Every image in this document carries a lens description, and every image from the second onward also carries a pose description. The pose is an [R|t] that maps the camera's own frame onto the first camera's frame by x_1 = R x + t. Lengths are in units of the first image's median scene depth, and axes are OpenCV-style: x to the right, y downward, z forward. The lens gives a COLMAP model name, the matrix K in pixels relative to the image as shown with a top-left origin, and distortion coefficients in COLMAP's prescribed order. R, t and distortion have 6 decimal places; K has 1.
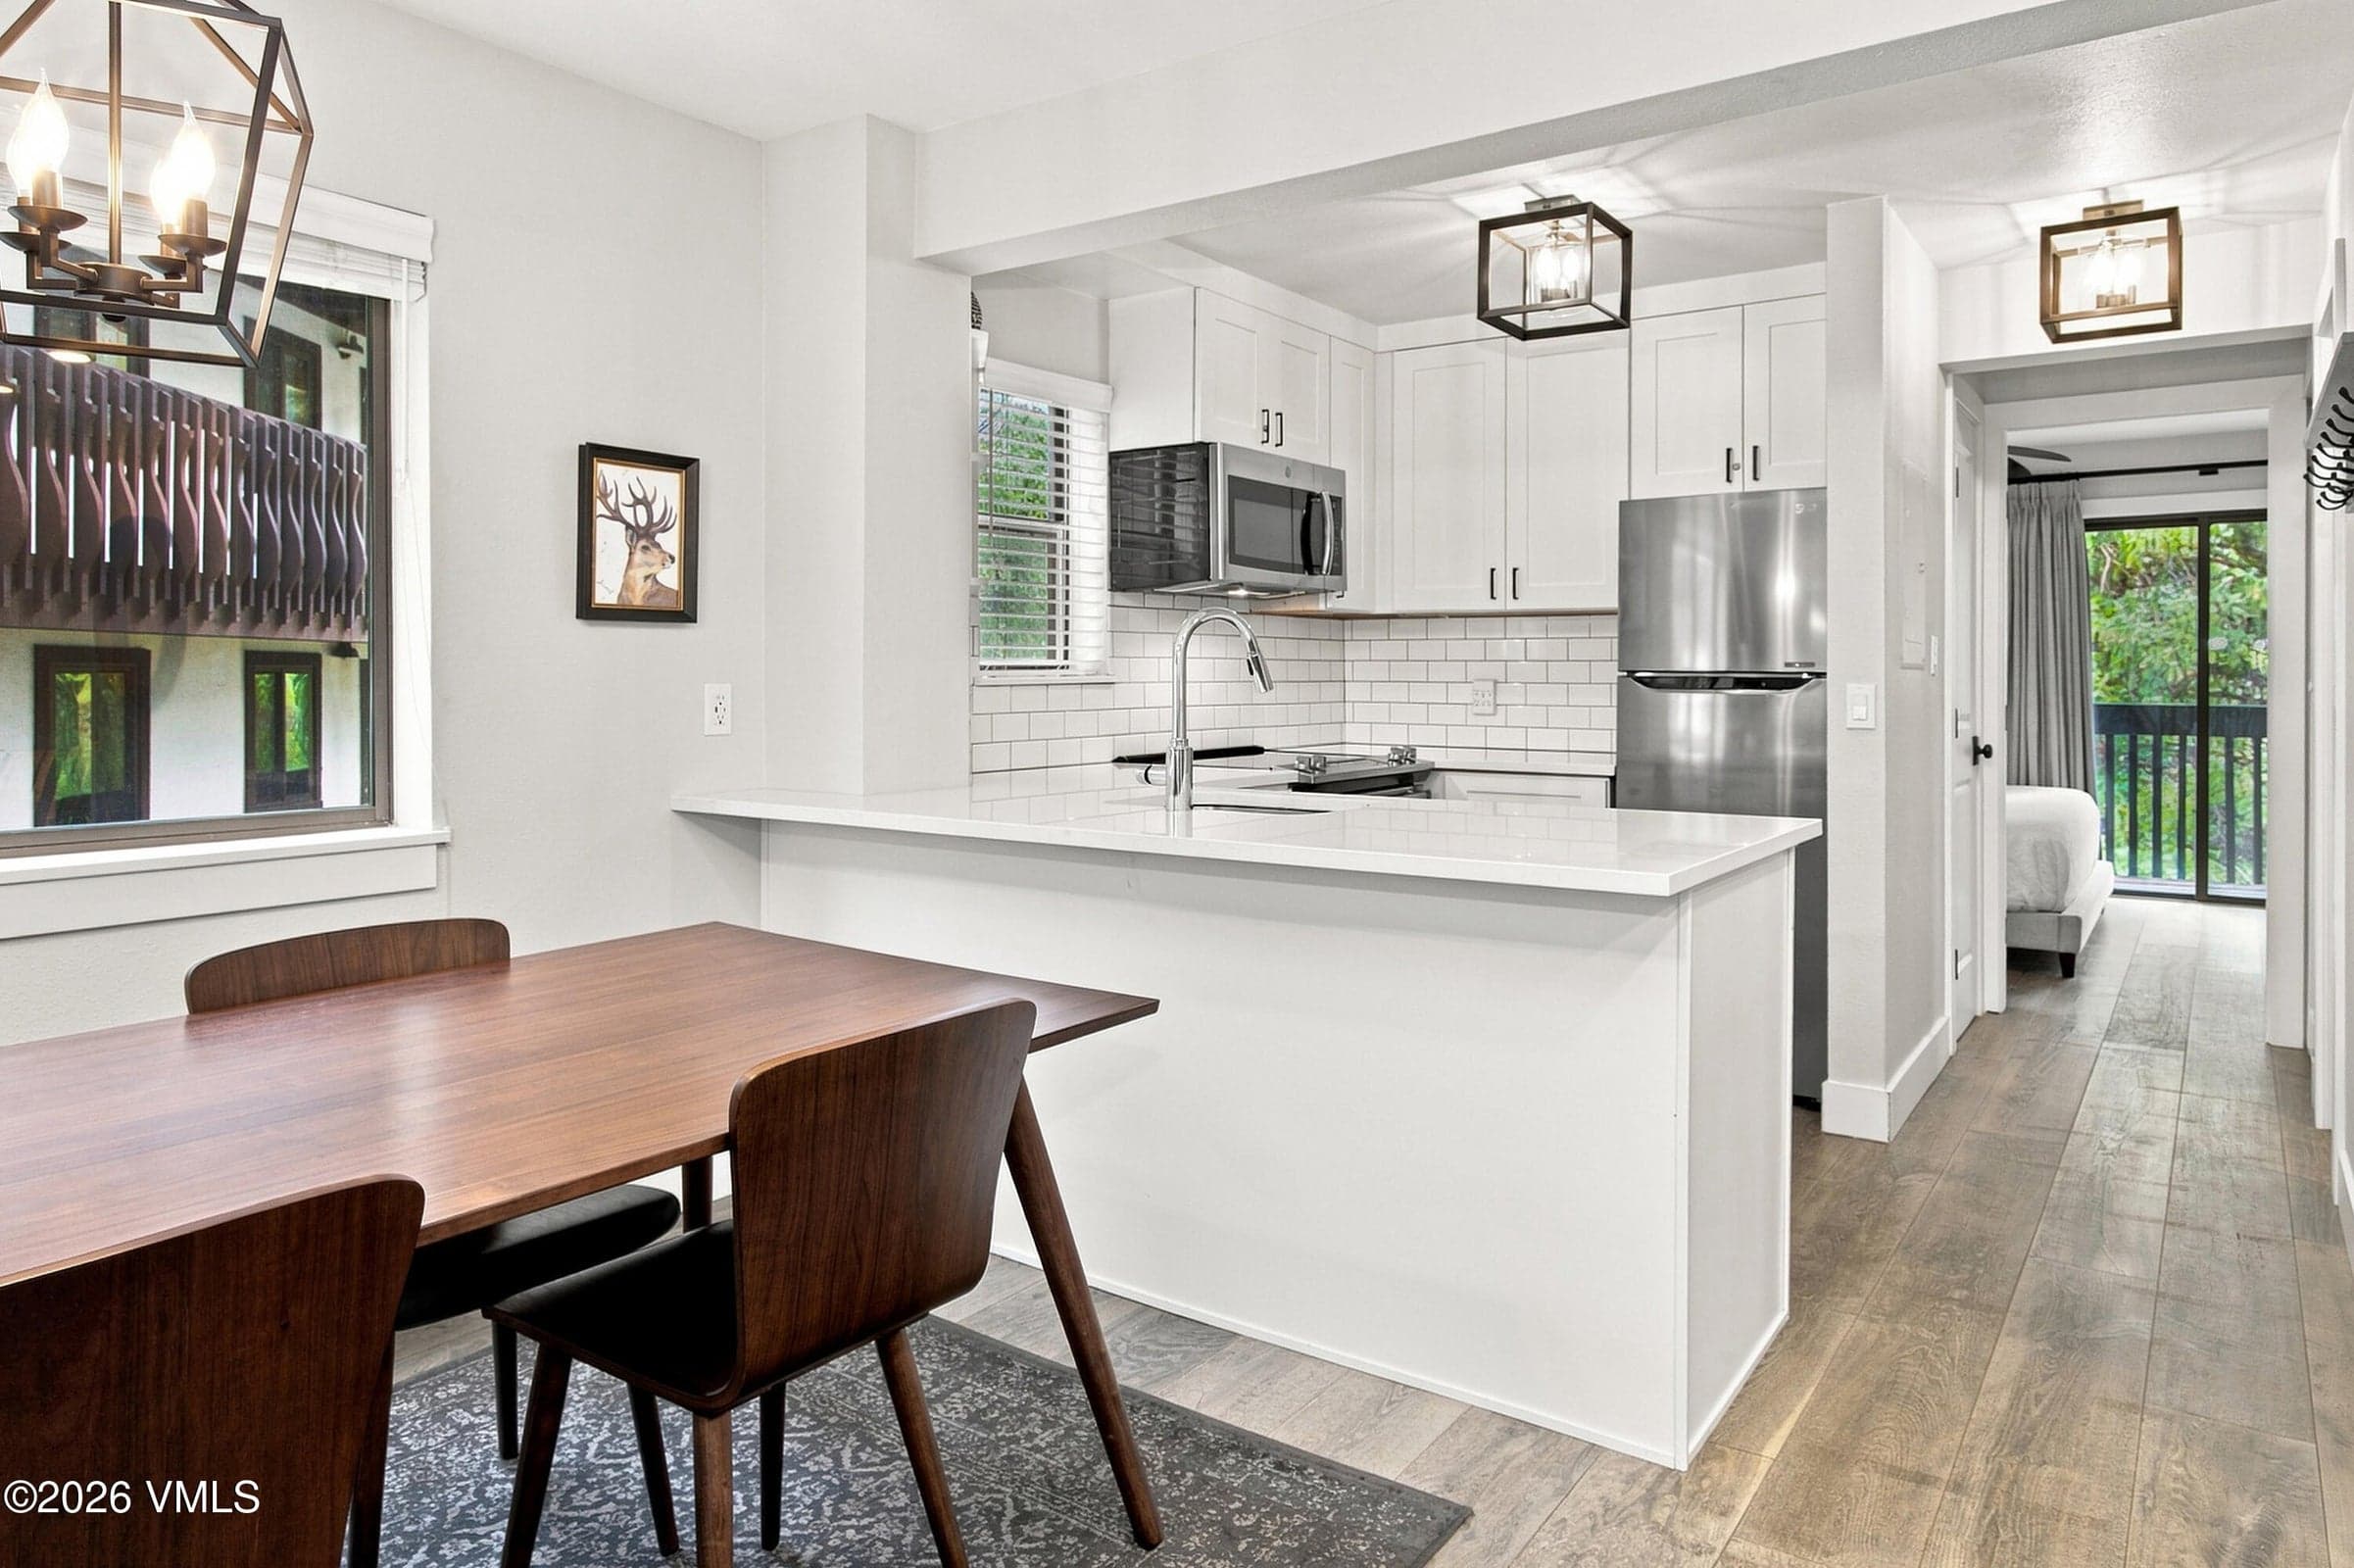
lens RADIAL K [[1447.5, 0, 1200.5], [0, 1447.5, 656.9], [0, 0, 1]] dist [0.008287, 0.006691]
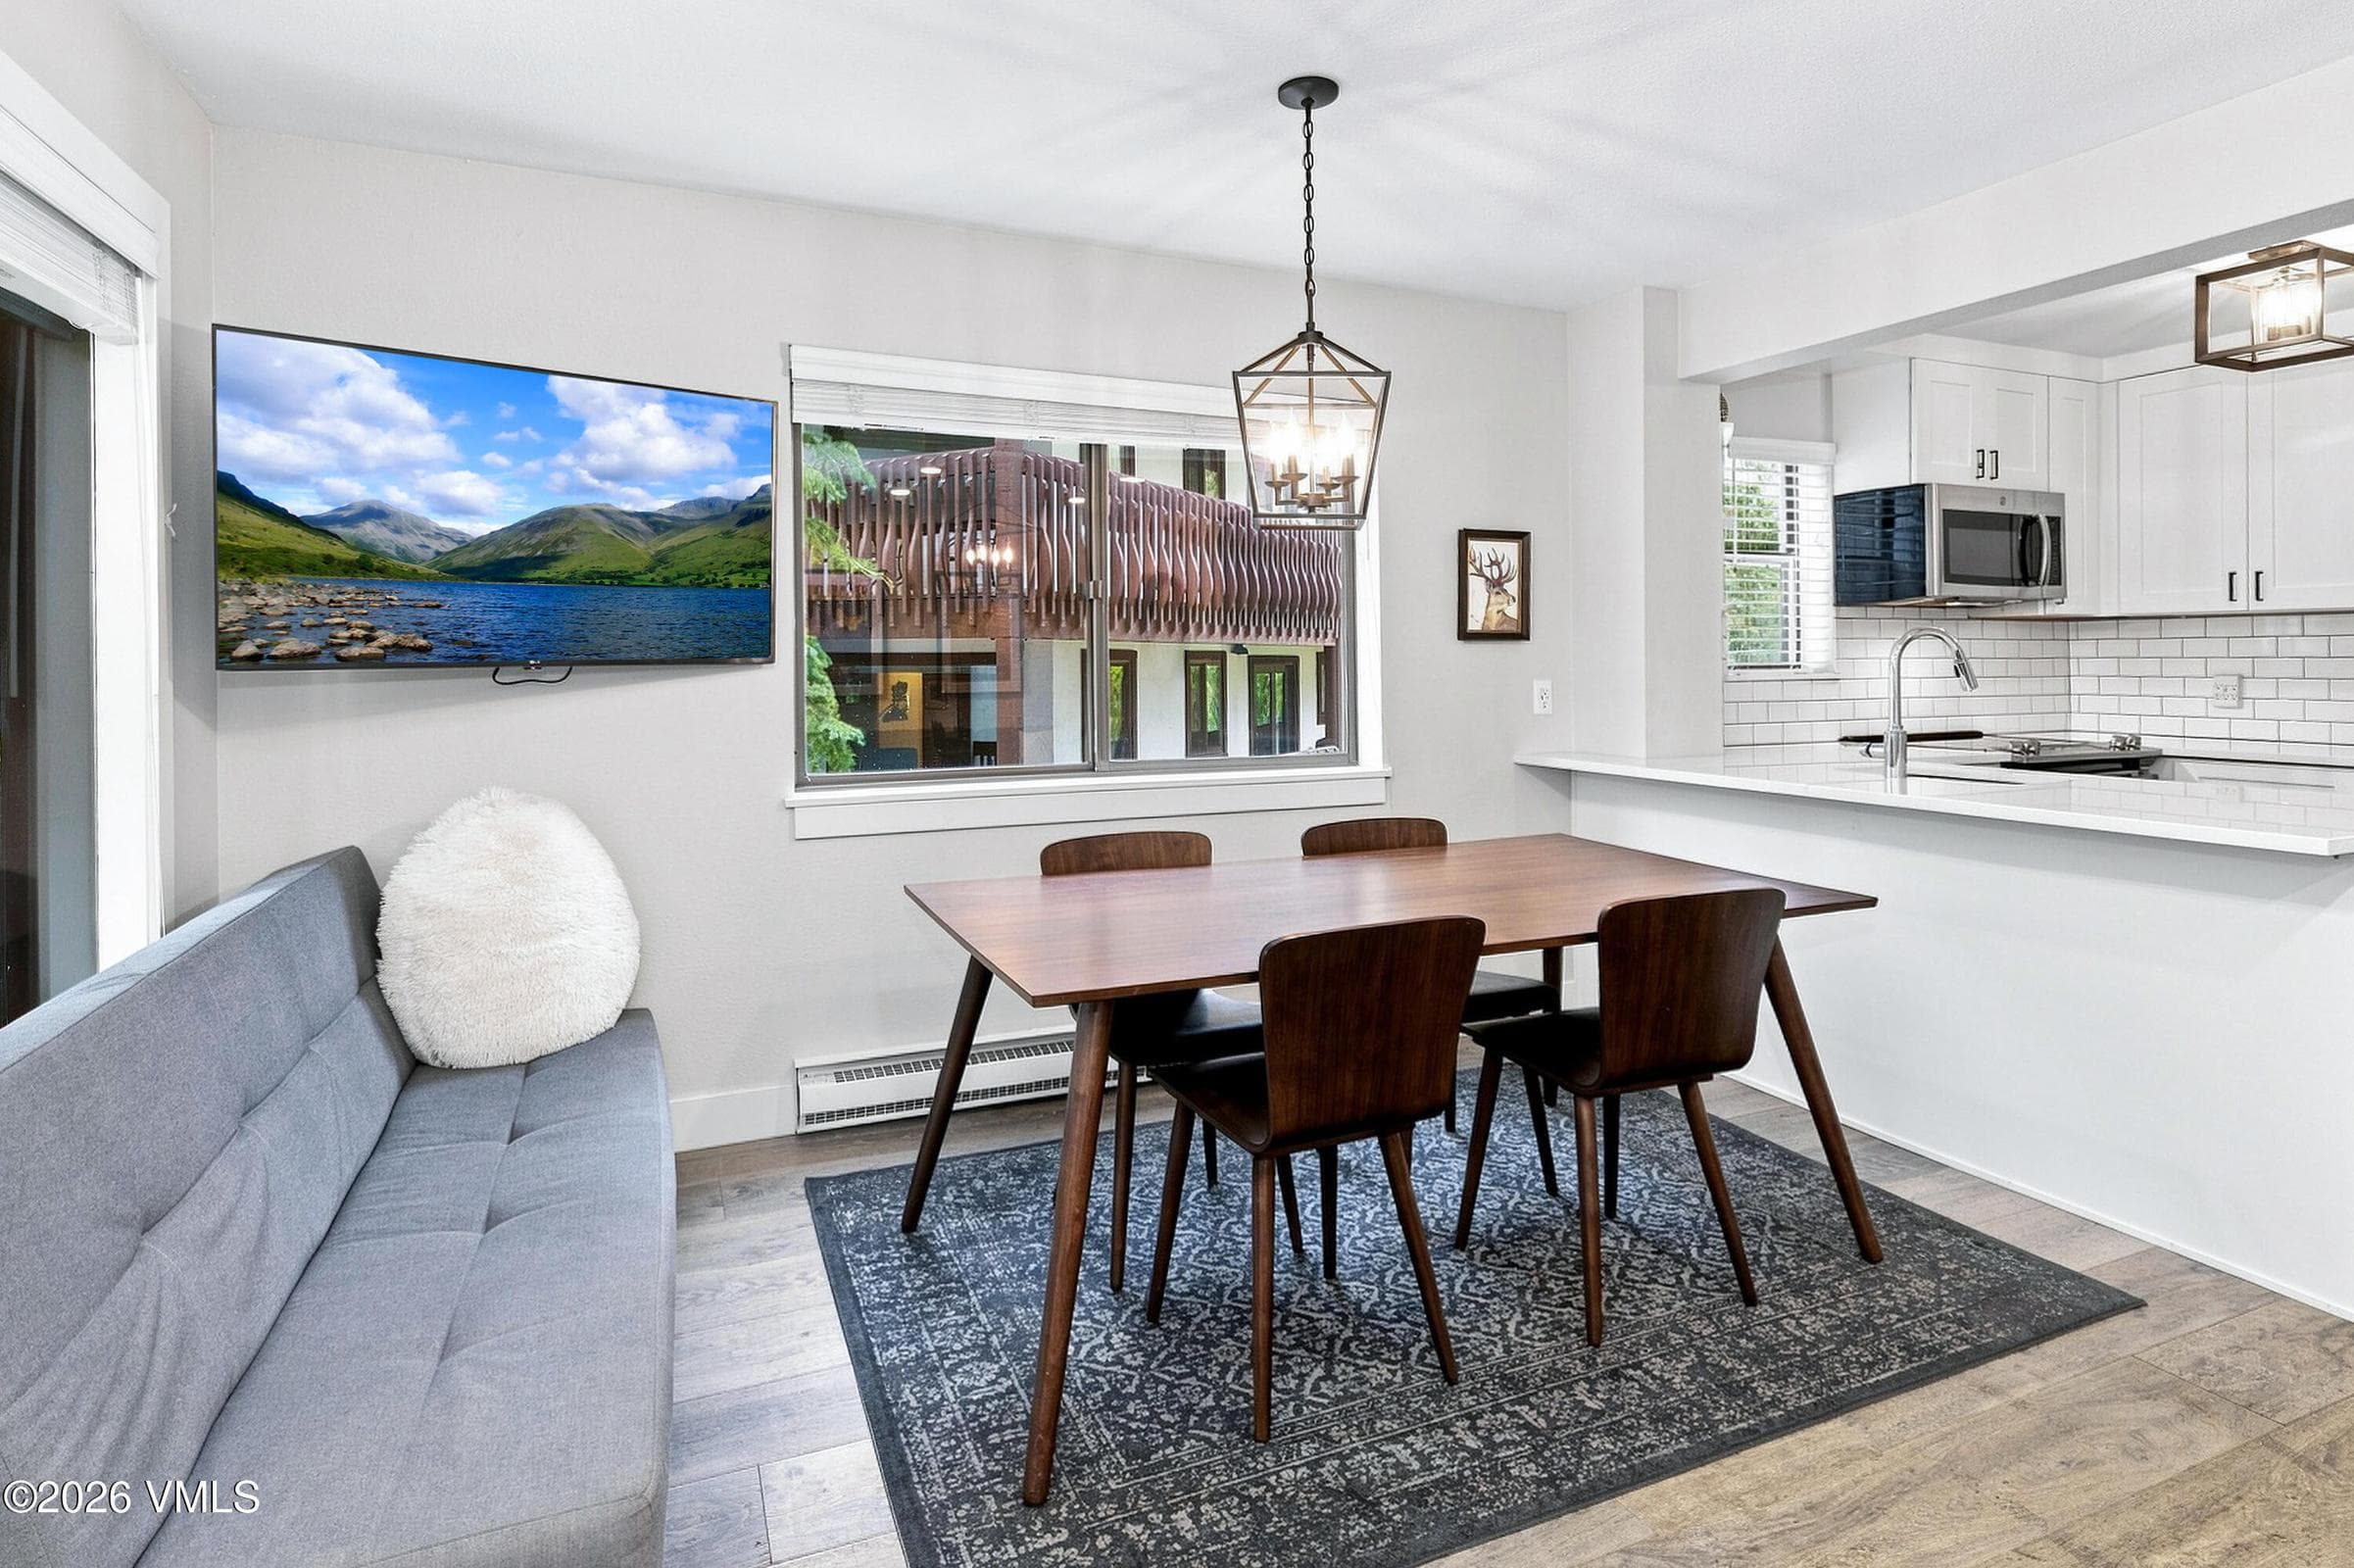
lens RADIAL K [[1199.5, 0, 1222.3], [0, 1199.5, 656.8], [0, 0, 1]] dist [0.006538, -0.001288]
pose [[0.860635, -0.007566, -0.509166, 0.012532], [0.010829, 0.999935, 0.003445, -0.012263], [0.509107, -0.008478, 0.860661, -0.209670]]
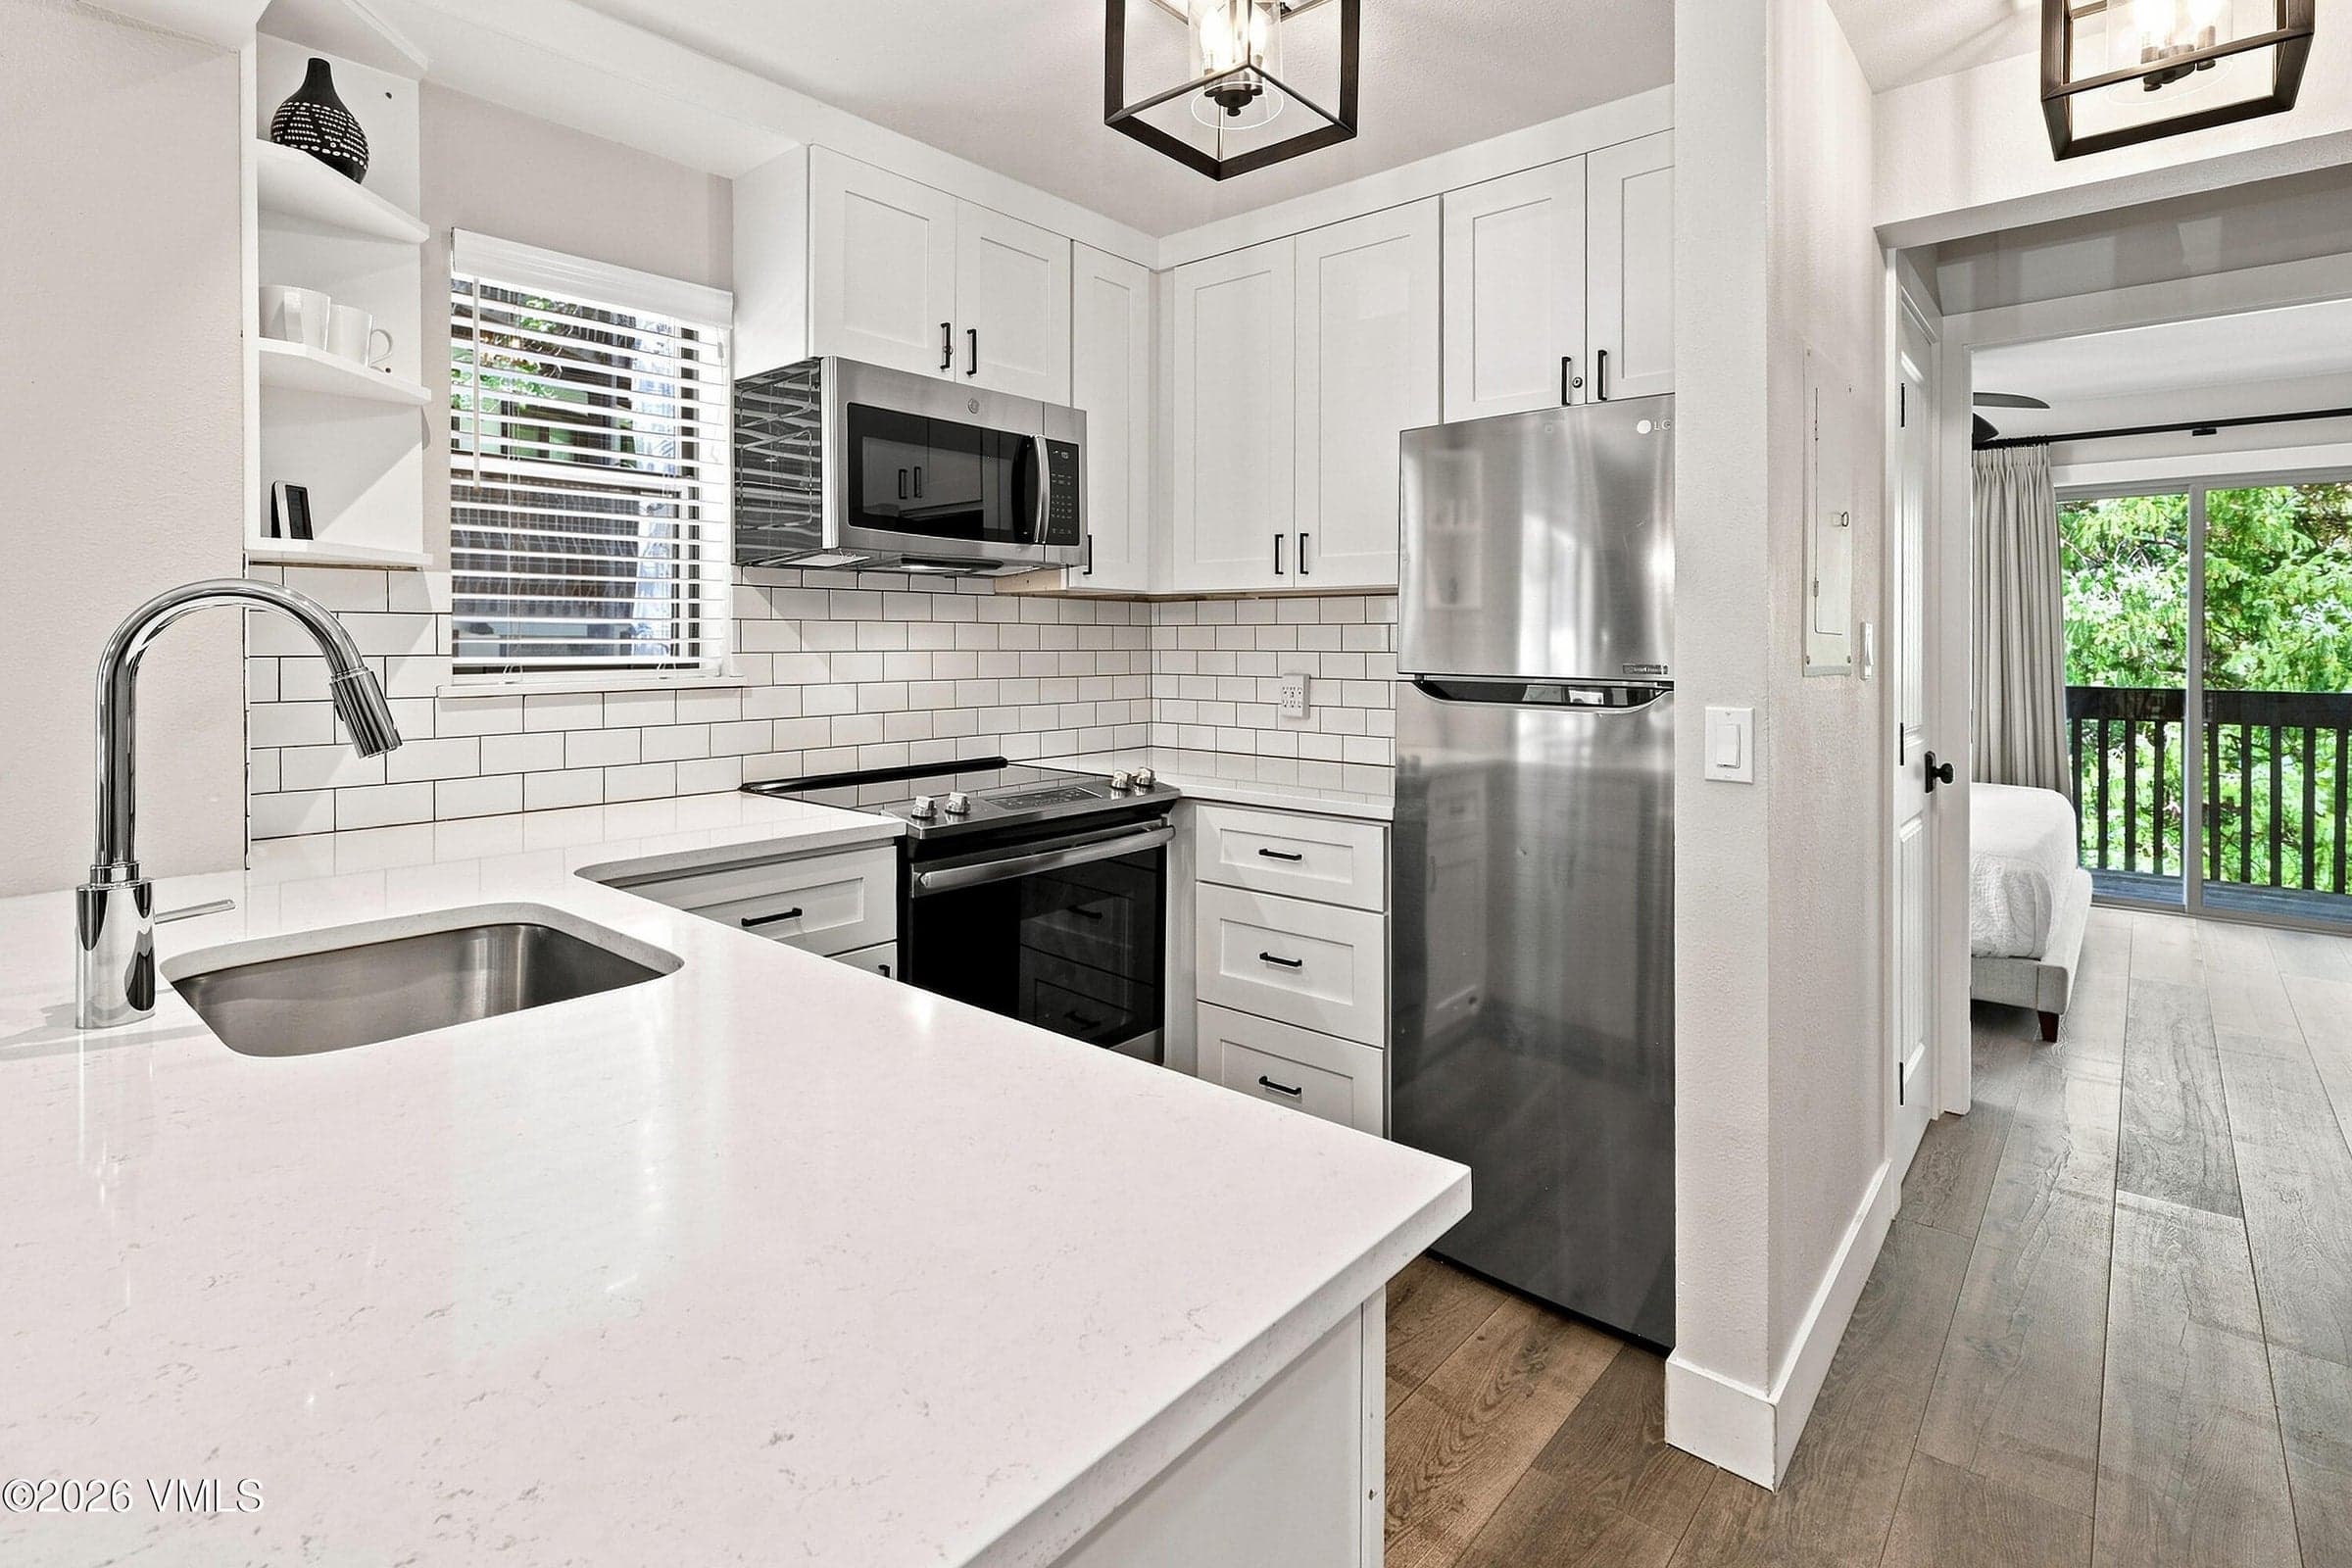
lens RADIAL K [[1124.9, 0, 1211.2], [0, 1124.9, 638.9], [0, 0, 1]] dist [0.011169, -0.000888]
pose [[0.997104, -0.002668, -0.076010, 0.273704], [0.003130, 0.999977, 0.005972, -0.011429], [0.075992, -0.006192, 0.997089, 0.511932]]
